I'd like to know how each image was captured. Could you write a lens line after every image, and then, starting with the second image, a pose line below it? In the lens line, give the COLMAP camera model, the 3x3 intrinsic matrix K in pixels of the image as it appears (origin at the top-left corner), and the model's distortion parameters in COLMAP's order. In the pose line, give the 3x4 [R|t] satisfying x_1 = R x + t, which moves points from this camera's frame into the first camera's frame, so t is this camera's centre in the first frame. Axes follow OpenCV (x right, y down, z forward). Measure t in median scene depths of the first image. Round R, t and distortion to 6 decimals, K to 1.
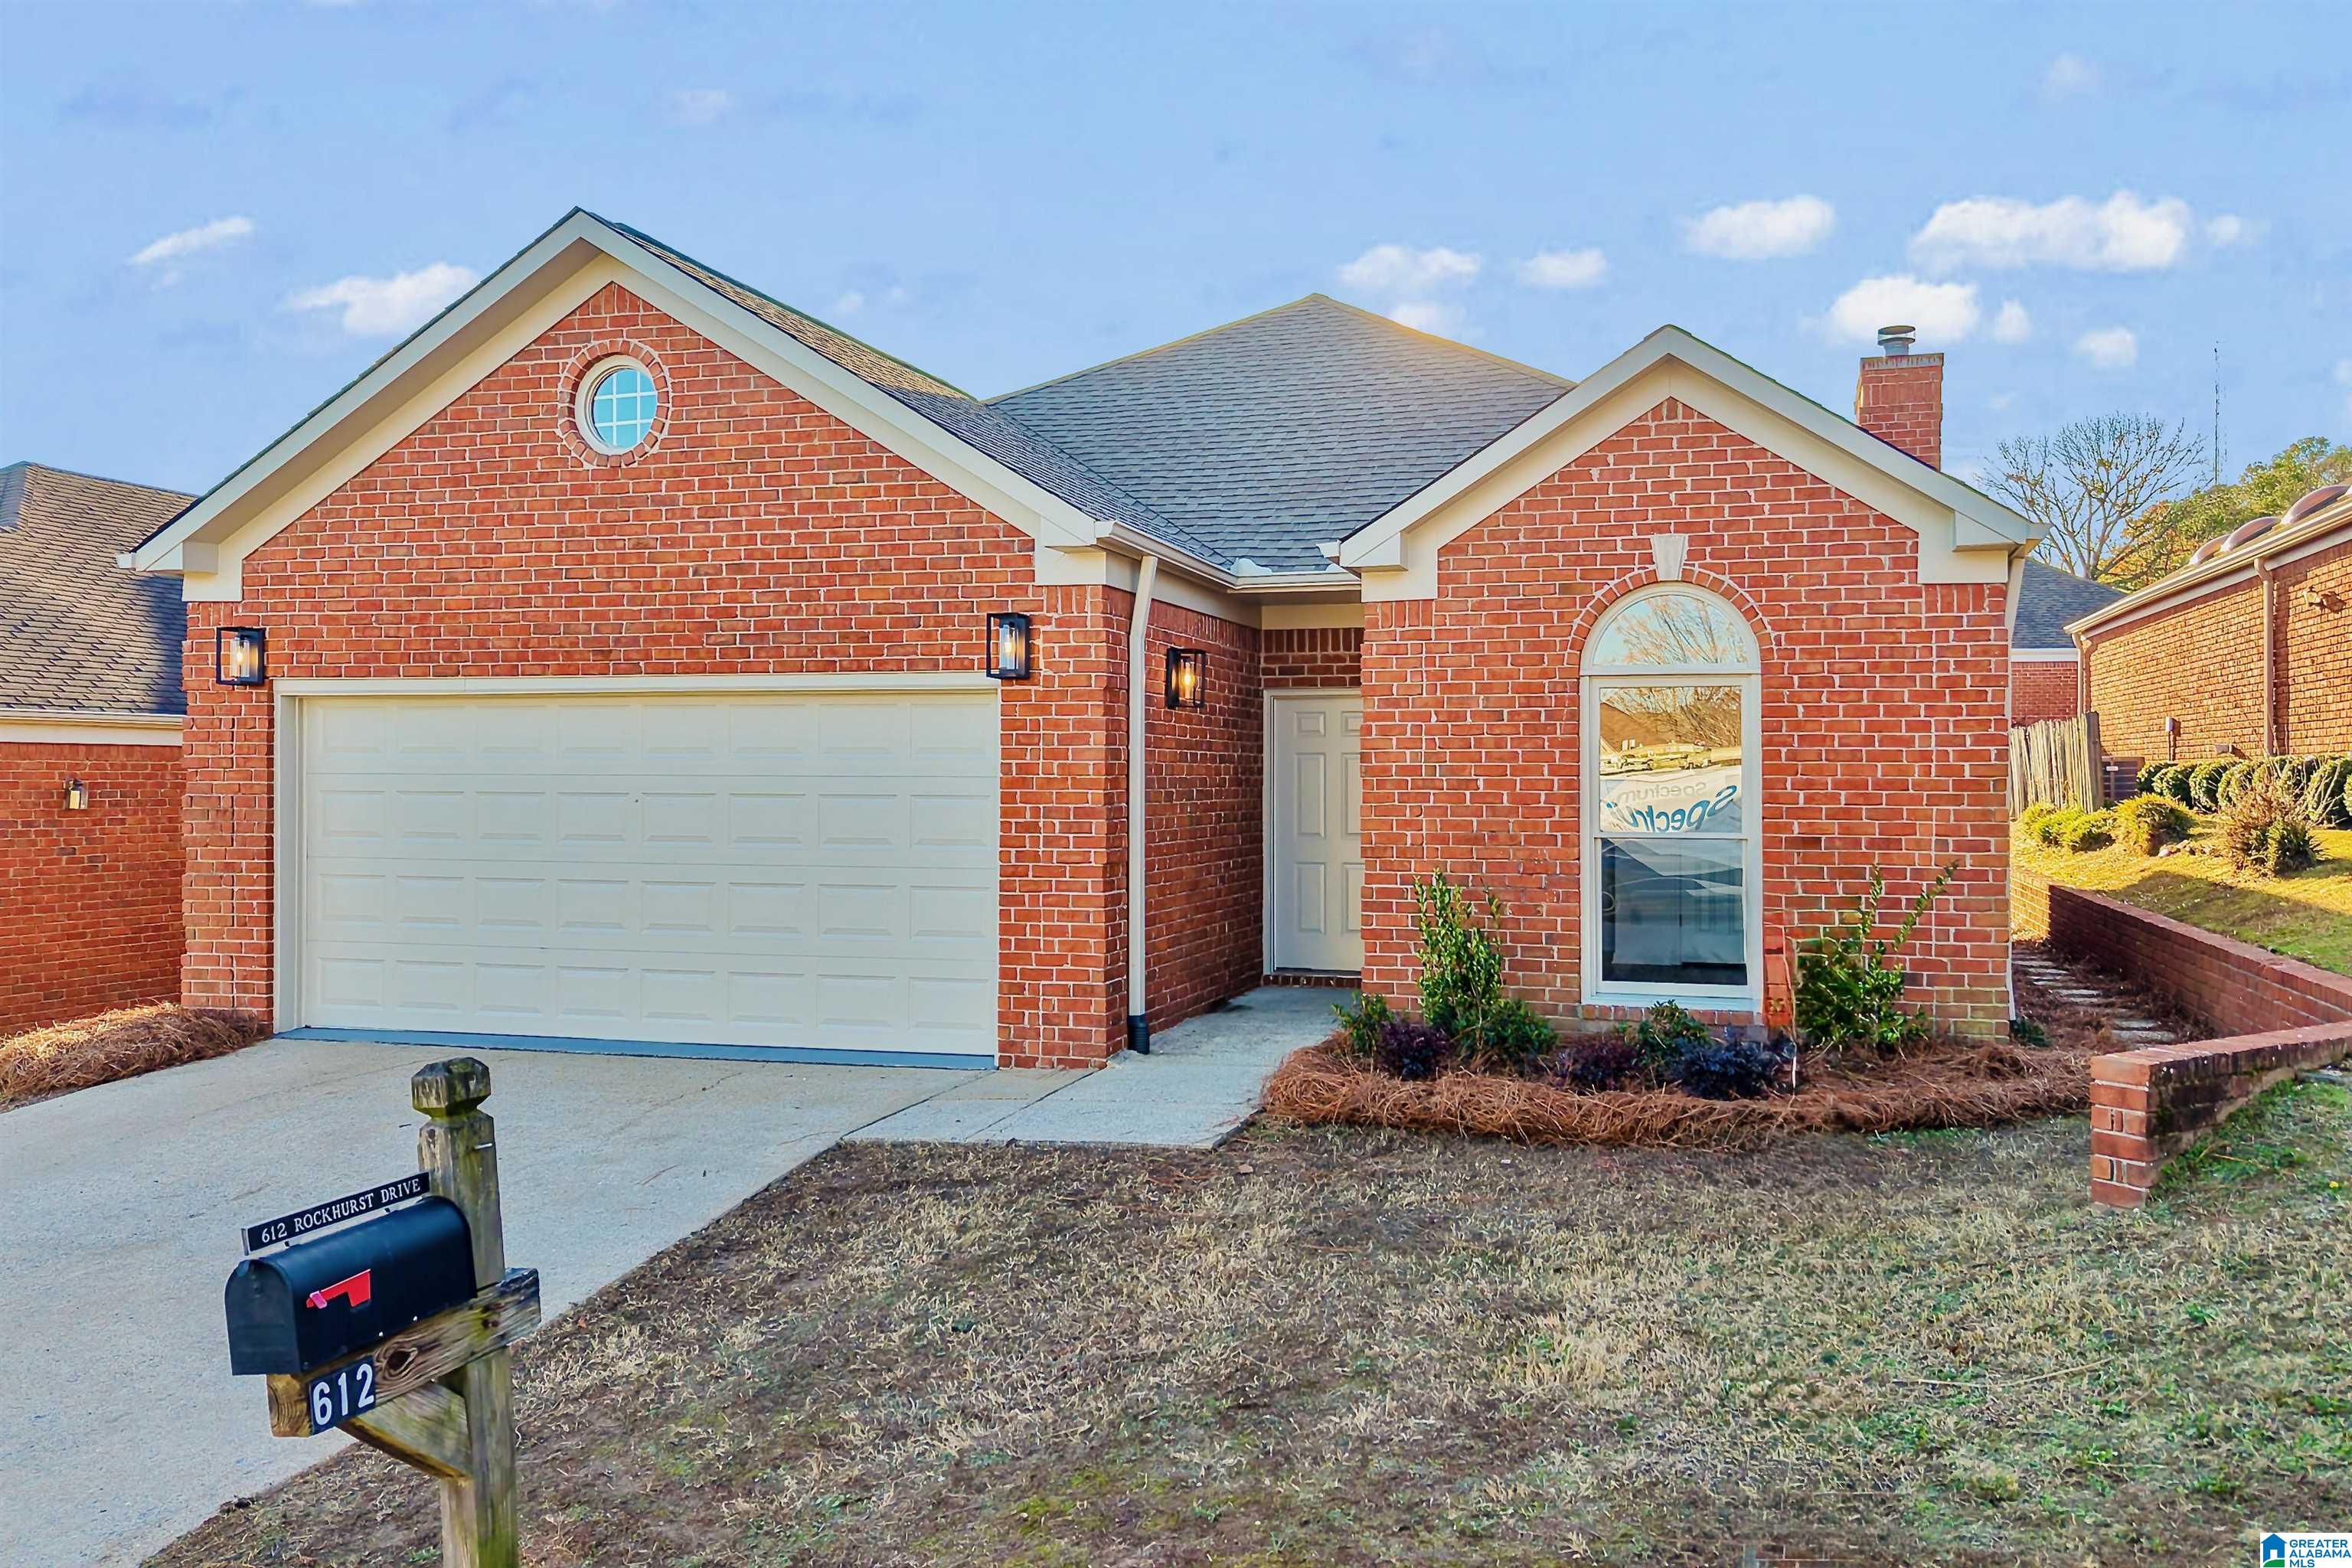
lens RADIAL K [[1785.9, 0, 1176.0], [0, 1785.9, 784.0], [0, 0, 1]] dist [0.190943, -0.001781]
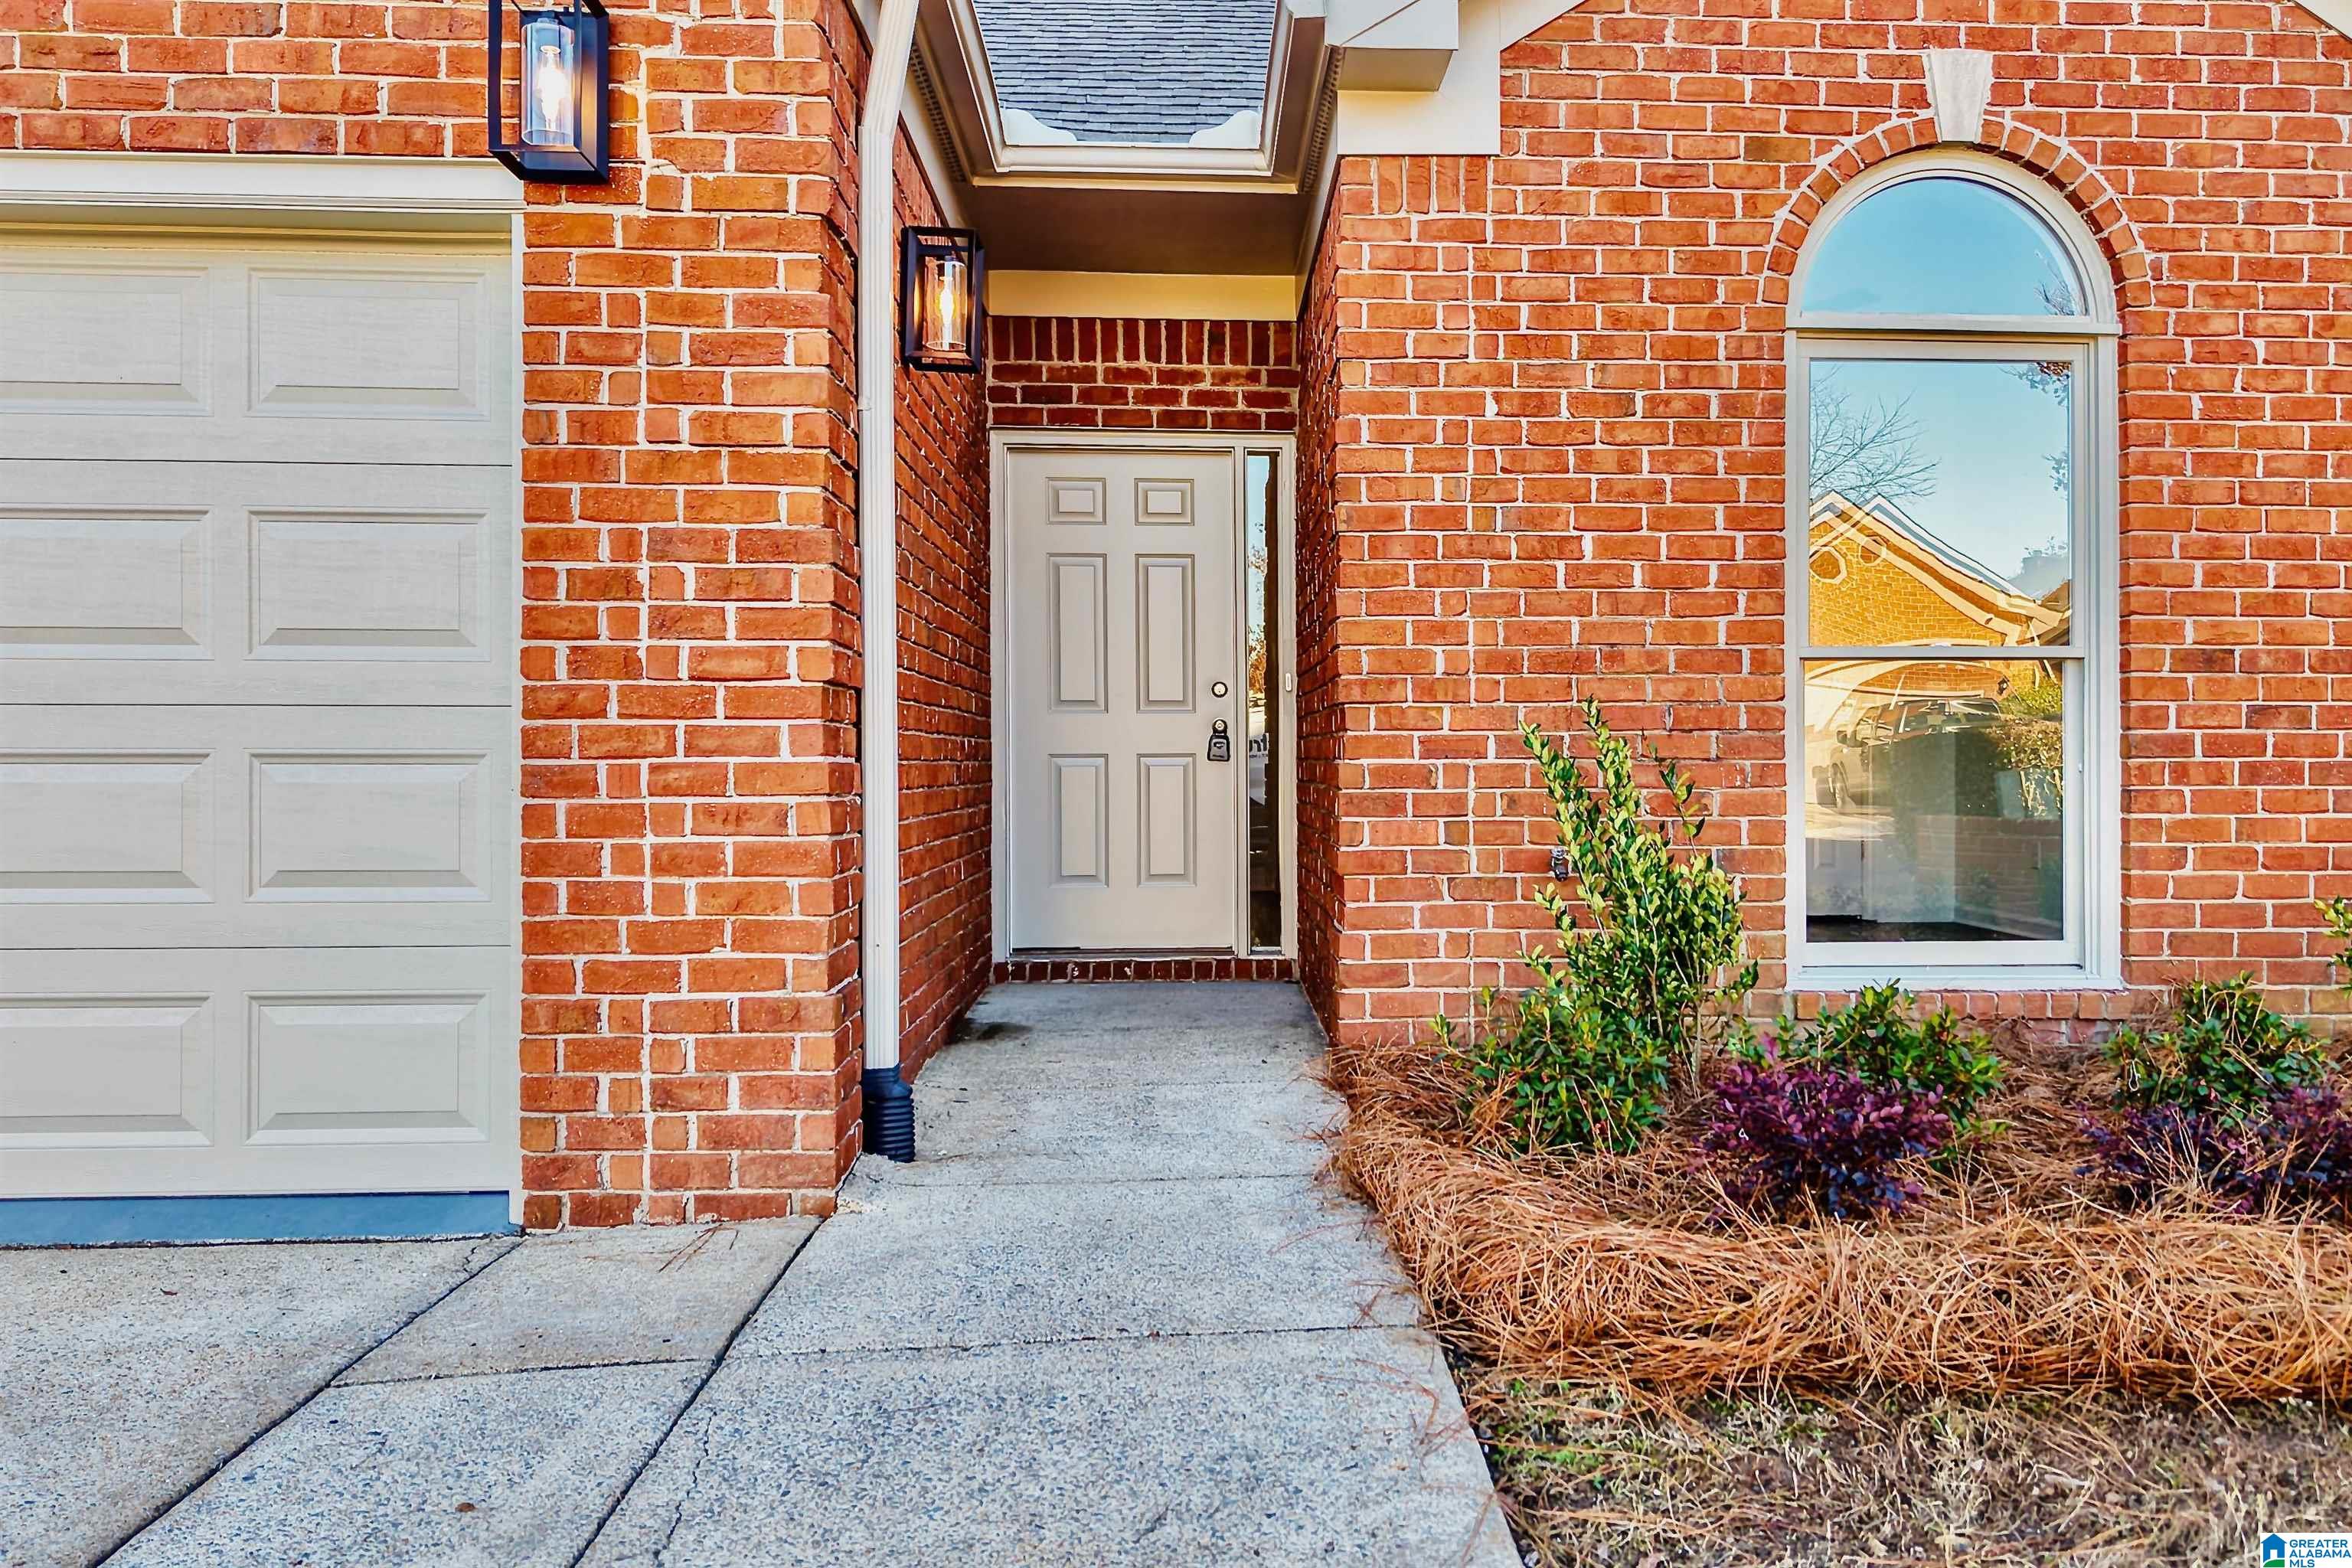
lens RADIAL K [[1855.2, 0, 1267.6], [0, 1855.2, 785.6], [0, 0, 1]] dist [0.050056, -0.079841]
pose [[0.935936, -0.001104, 0.352169, -0.089901], [-0.002919, 0.999936, 0.010893, 0.061112], [-0.352159, -0.011223, 0.935873, 0.583298]]
